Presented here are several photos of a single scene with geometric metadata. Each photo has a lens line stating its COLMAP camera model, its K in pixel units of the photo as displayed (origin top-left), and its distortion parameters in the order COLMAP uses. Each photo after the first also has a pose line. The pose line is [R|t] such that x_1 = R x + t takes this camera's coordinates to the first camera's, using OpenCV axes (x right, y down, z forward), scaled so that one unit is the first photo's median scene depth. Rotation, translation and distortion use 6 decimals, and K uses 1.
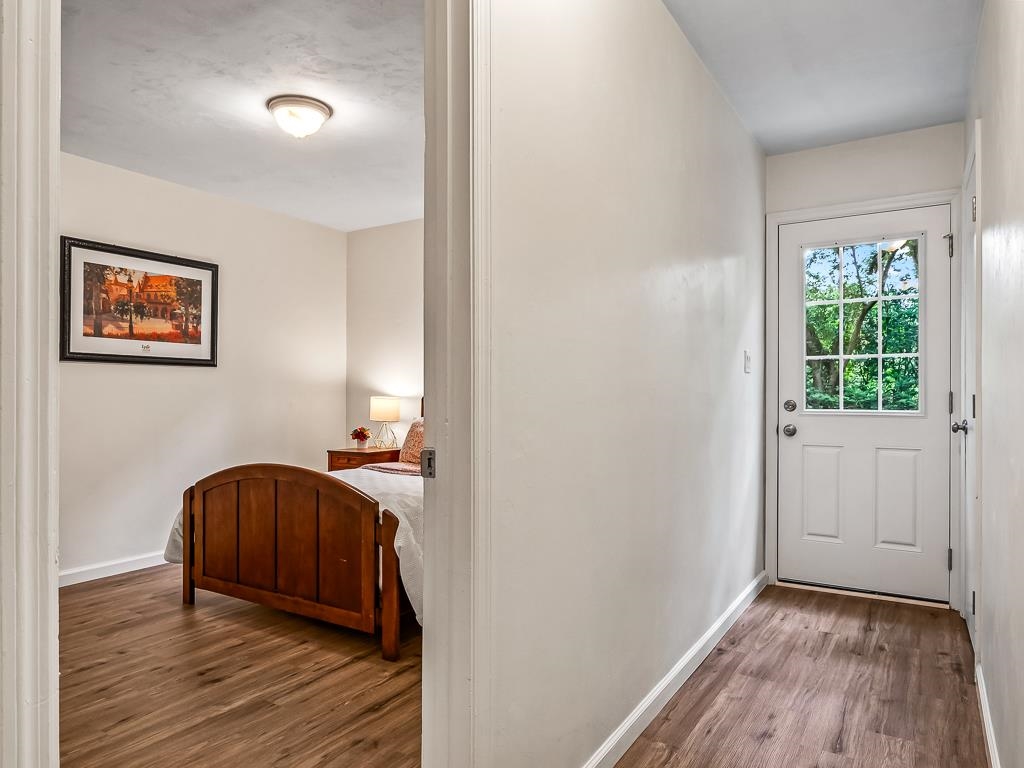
lens RADIAL K [[667.1, 0, 491.4], [0, 667.1, 393.5], [0, 0, 1]] dist [-0.007329, -0.003856]
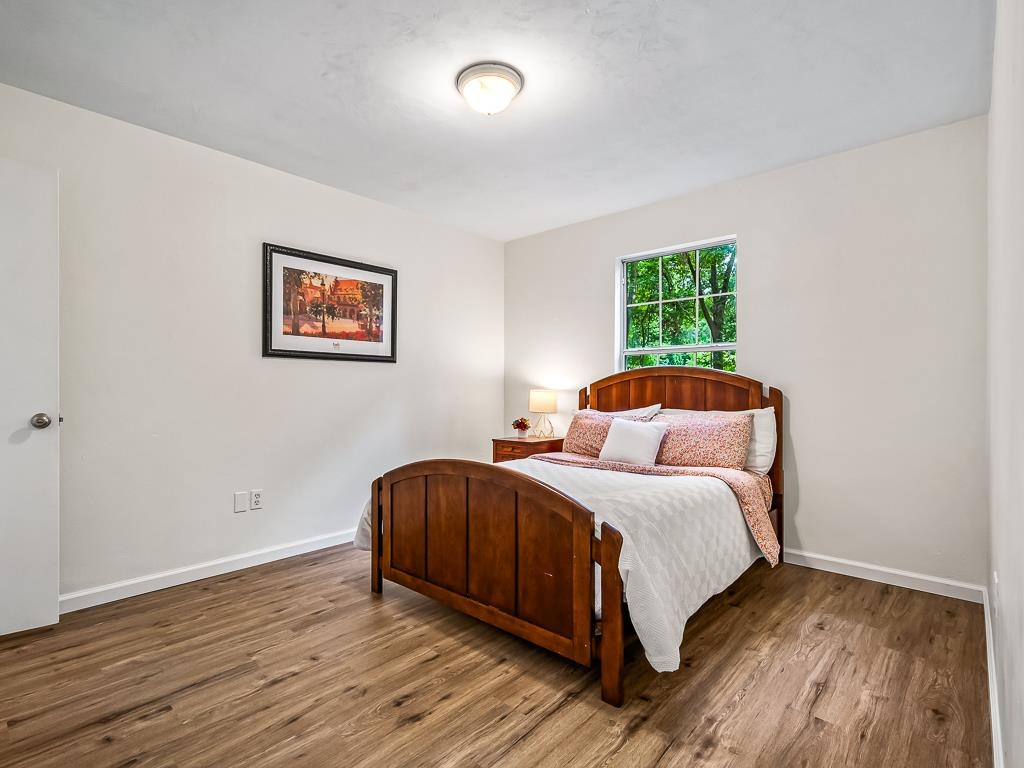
lens RADIAL K [[501.7, 0, 493.2], [0, 501.7, 390.7], [0, 0, 1]] dist [0.002348, 0.000228]
pose [[0.985205, -0.000702, -0.171378, -0.125884], [0.001465, 0.999990, 0.004327, 0.003347], [0.171373, -0.004514, 0.985196, 0.234510]]
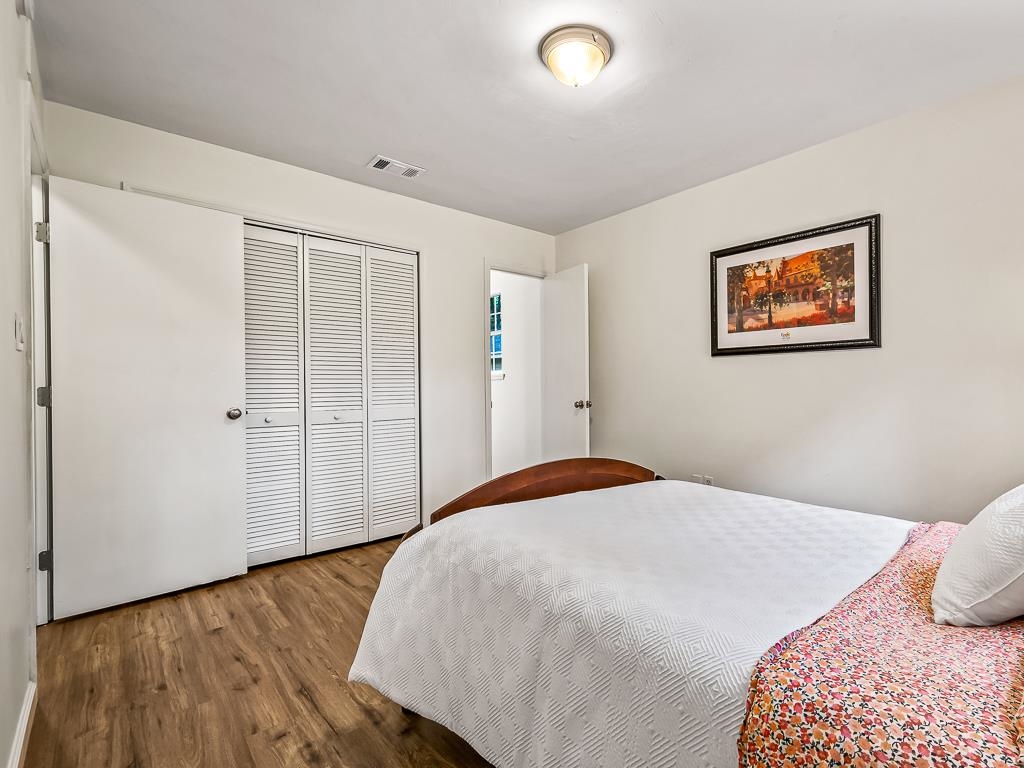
lens RADIAL K [[480.7, 0, 541.2], [0, 480.7, 387.5], [0, 0, 1]] dist [0.000846, -0.000033]
pose [[-0.248340, 0.003264, -0.968667, 0.254327], [0.010935, 0.999940, 0.000566, 0.002466], [0.968611, -0.010452, -0.248361, 0.864096]]
